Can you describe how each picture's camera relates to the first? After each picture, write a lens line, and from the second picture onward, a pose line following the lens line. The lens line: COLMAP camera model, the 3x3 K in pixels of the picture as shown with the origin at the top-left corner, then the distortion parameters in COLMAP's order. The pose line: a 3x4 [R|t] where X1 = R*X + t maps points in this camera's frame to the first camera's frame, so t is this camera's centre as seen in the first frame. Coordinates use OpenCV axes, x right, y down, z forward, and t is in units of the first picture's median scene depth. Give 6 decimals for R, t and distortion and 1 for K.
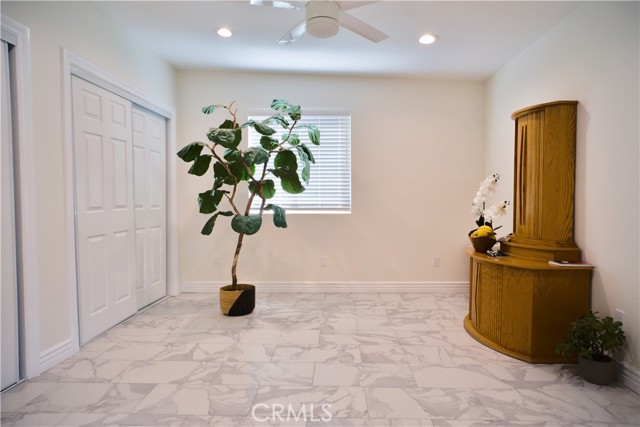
lens RADIAL K [[365.2, 0, 322.6], [0, 365.2, 211.0], [0, 0, 1]] dist [-0.024220, 0.003429]
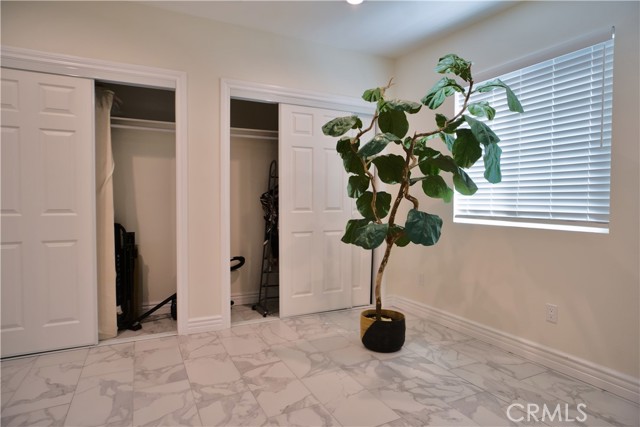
lens RADIAL K [[365.2, 0, 319.2], [0, 365.2, 212.5], [0, 0, 1]] dist [-0.024220, 0.003429]
pose [[0.487702, 0.036052, -0.872265, 0.463192], [-0.034751, 0.999157, 0.021866, -0.028156], [0.872318, 0.019648, 0.488544, 0.600726]]
